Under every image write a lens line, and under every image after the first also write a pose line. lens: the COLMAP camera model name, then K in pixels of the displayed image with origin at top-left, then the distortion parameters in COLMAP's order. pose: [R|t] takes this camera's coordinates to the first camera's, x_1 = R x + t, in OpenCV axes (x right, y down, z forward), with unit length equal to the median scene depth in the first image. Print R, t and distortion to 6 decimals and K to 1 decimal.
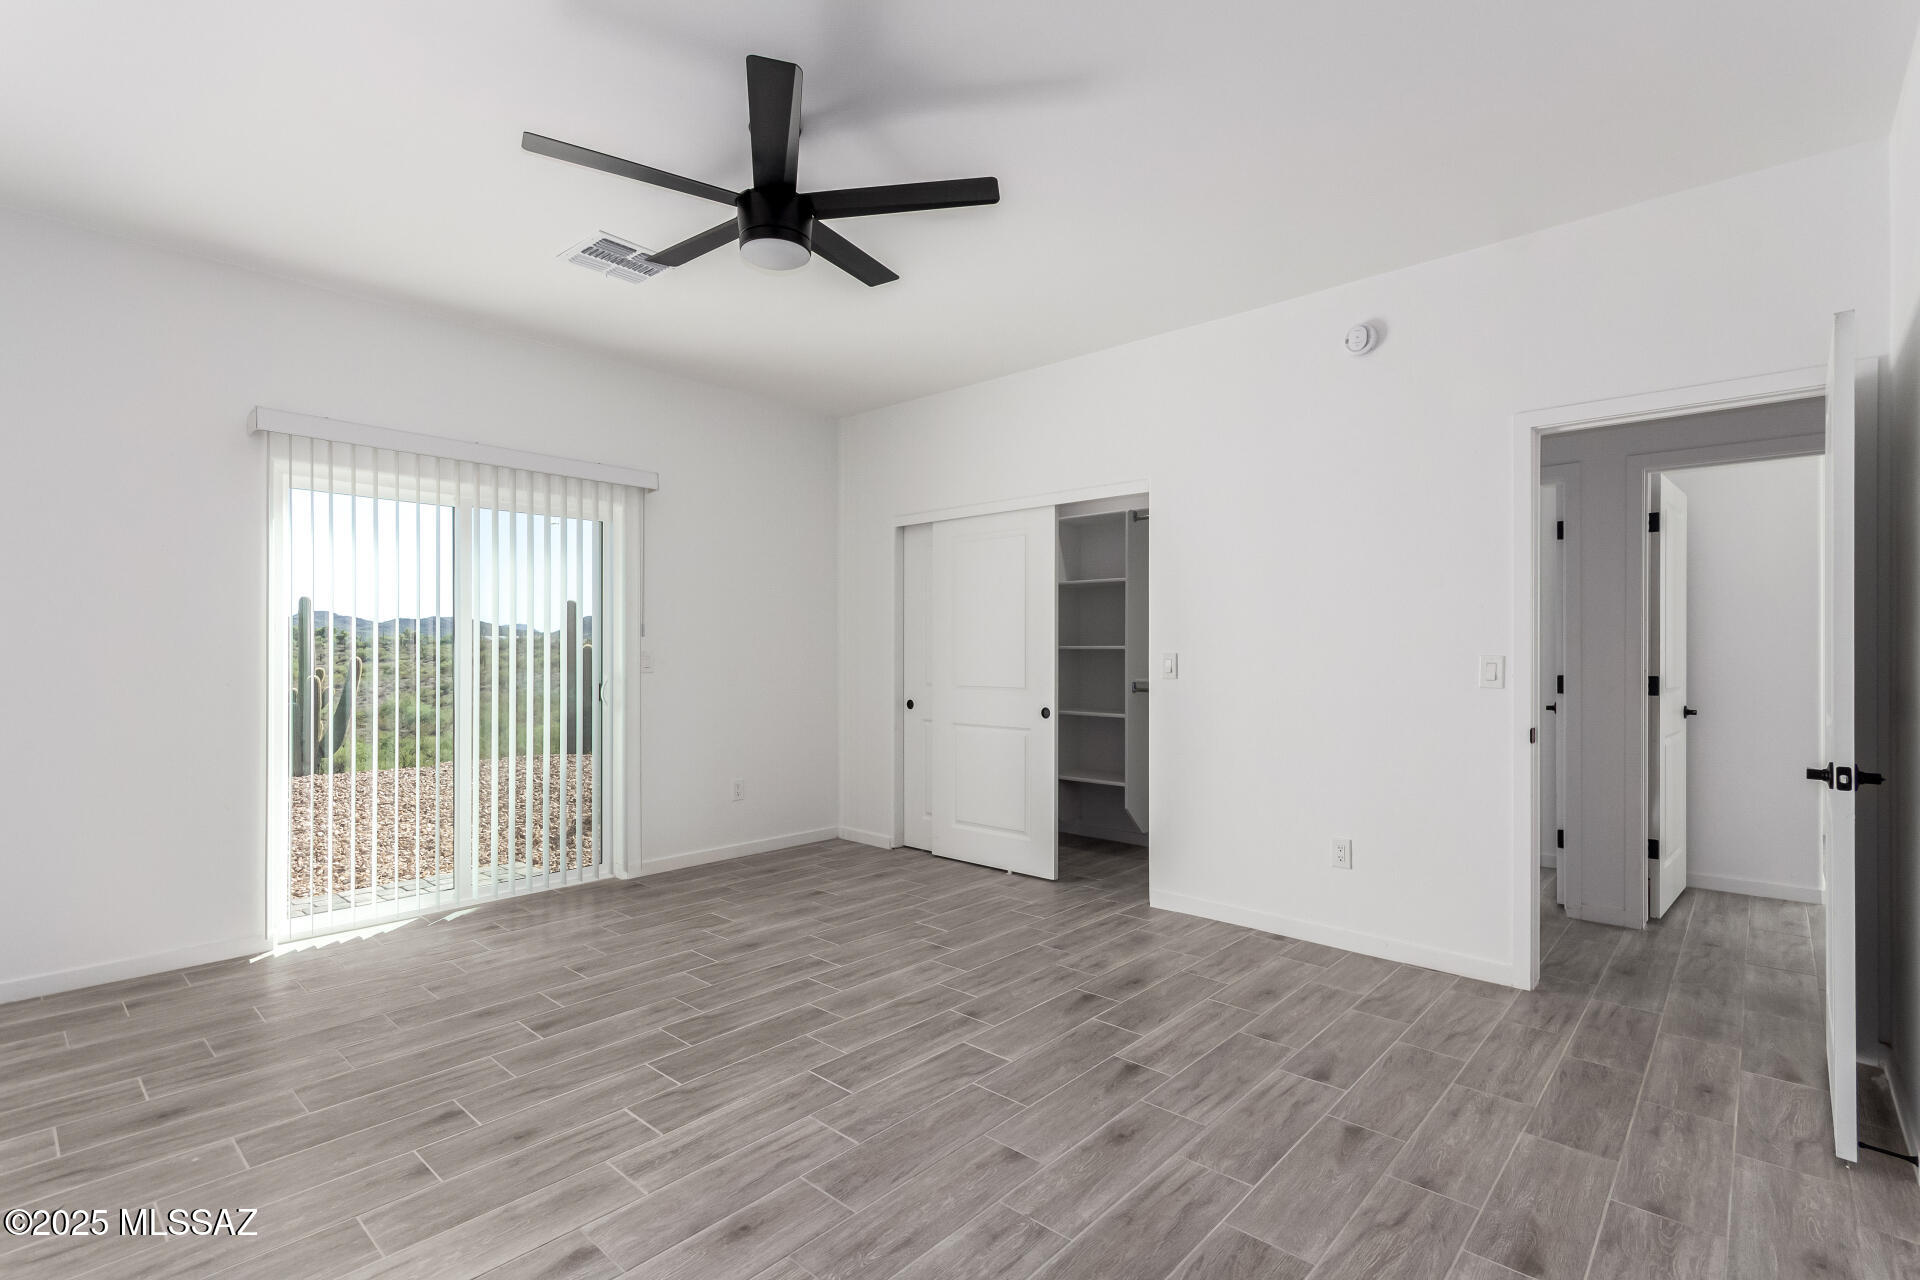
lens RADIAL K [[889.4, 0, 1002.2], [0, 889.4, 654.9], [0, 0, 1]] dist [0.001690, 0.001180]
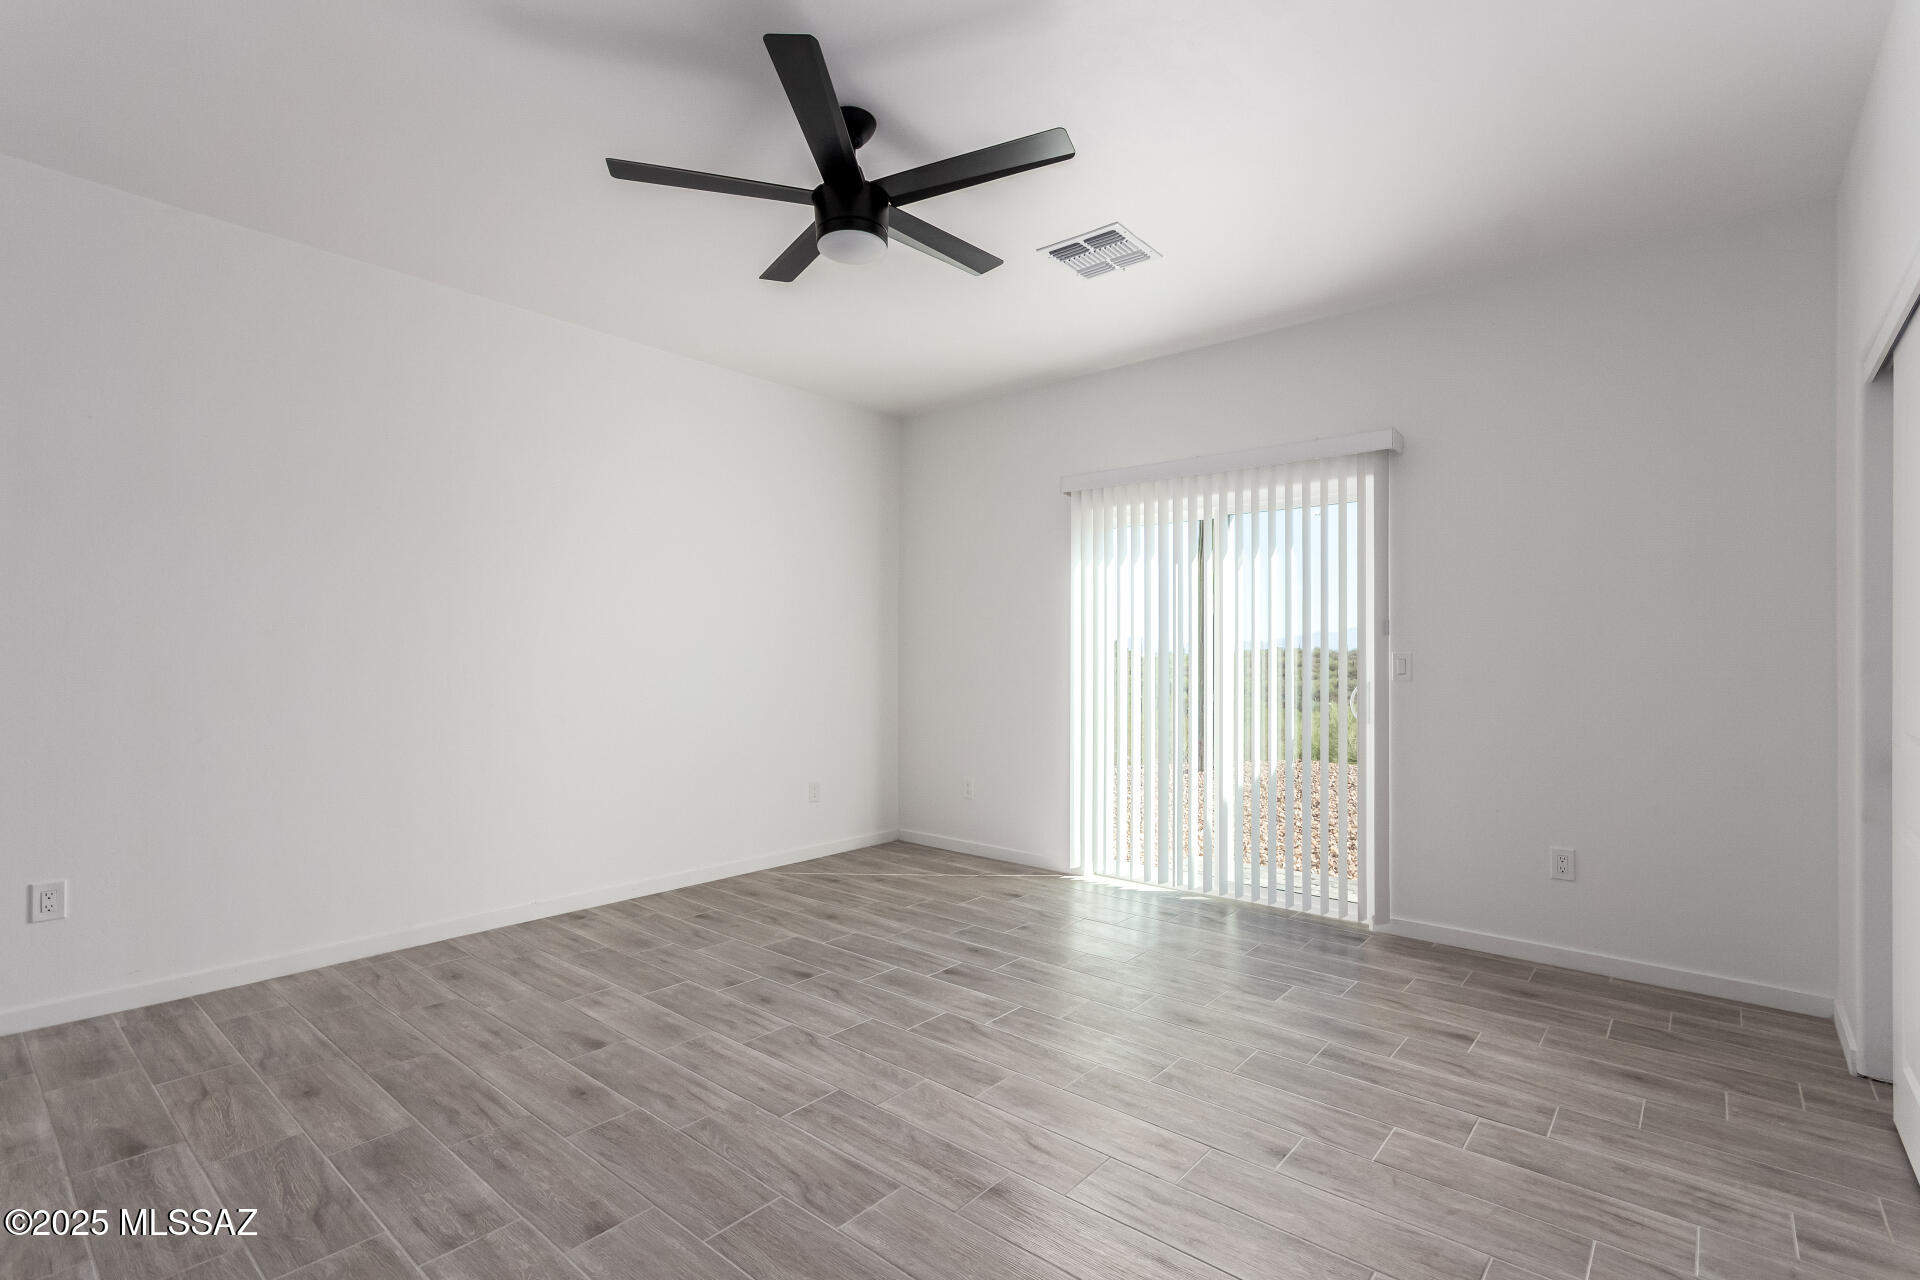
lens RADIAL K [[889.4, 0, 950.3], [0, 889.4, 649.9], [0, 0, 1]] dist [0.001690, 0.001180]
pose [[0.001080, -0.010924, -0.999940, 0.649559], [-0.006951, 0.999916, -0.010931, 0.006995], [0.999975, 0.006962, 0.001004, 0.982586]]
